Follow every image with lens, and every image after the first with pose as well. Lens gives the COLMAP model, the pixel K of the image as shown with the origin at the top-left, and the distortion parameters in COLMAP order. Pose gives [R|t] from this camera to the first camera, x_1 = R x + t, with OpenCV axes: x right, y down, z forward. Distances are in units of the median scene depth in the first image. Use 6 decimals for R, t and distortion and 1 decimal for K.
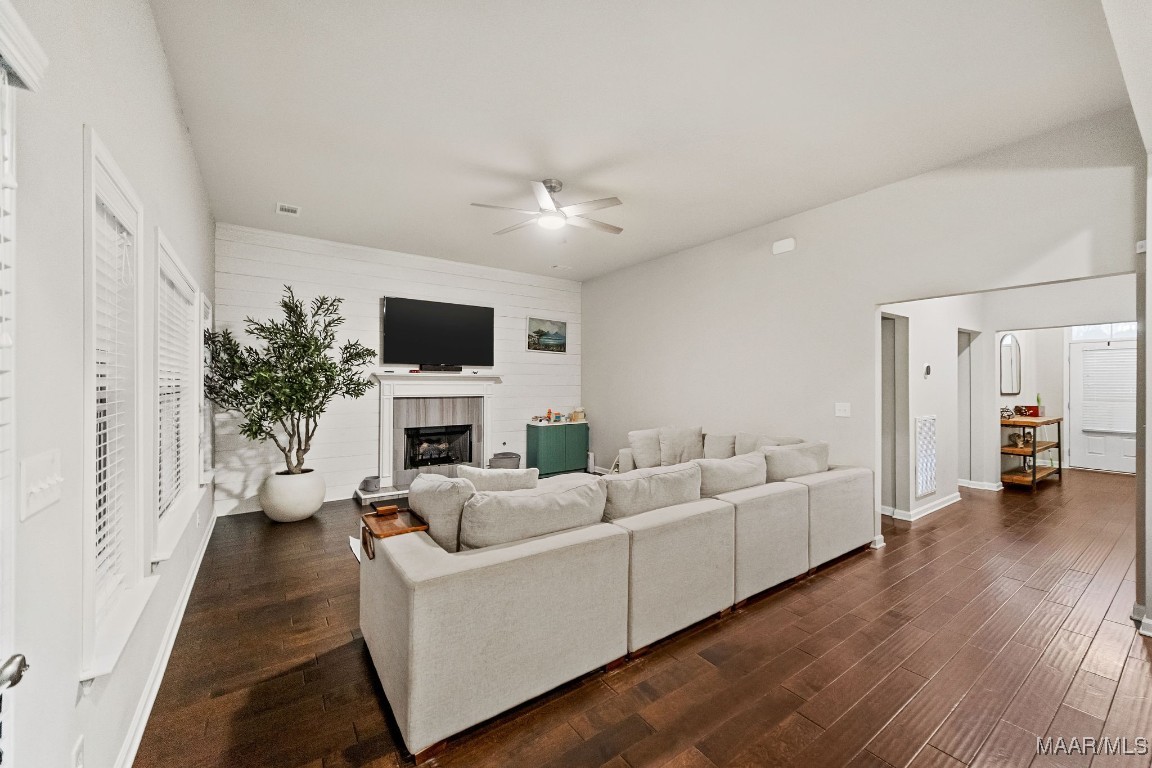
lens RADIAL K [[446.5, 0, 579.4], [0, 446.5, 381.6], [0, 0, 1]] dist [0.011288, -0.000517]
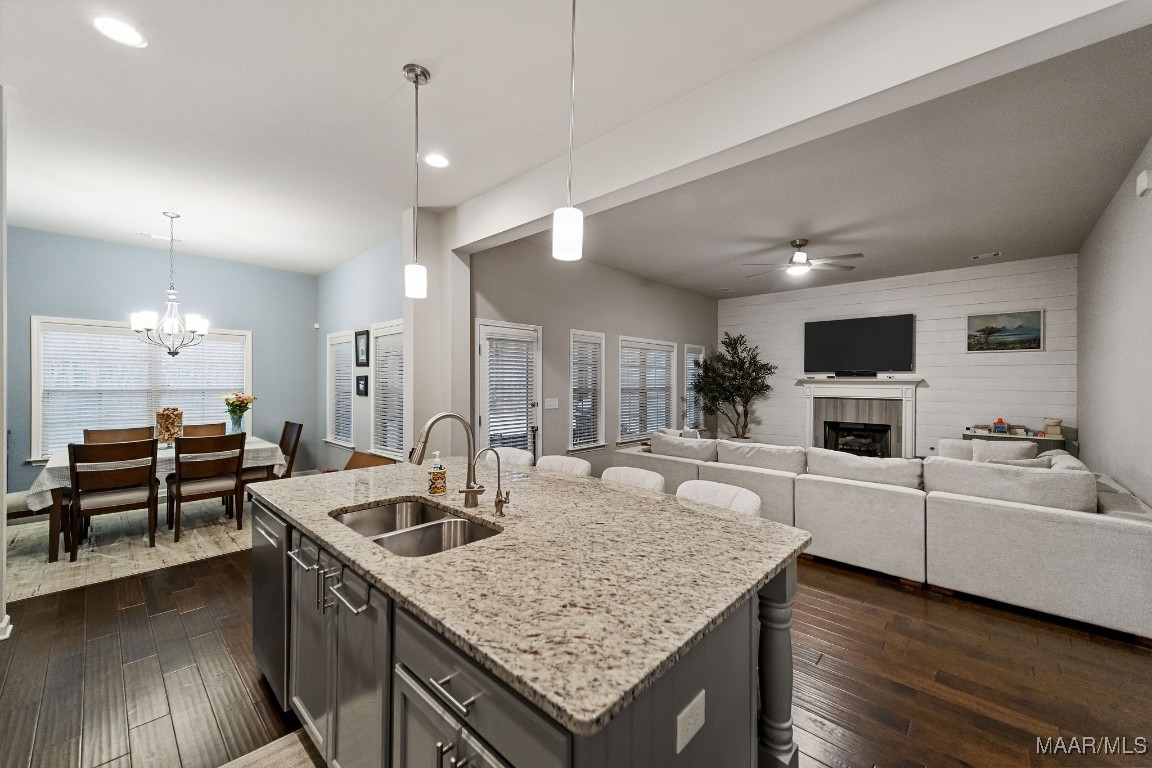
lens RADIAL K [[446.5, 0, 575.3], [0, 446.5, 383.7], [0, 0, 1]] dist [0.011288, -0.000517]
pose [[0.191933, 0.000176, -0.981408, 0.685049], [0.000437, 1.000000, 0.000265, -0.005106], [0.981408, -0.000479, 0.191933, 0.037639]]
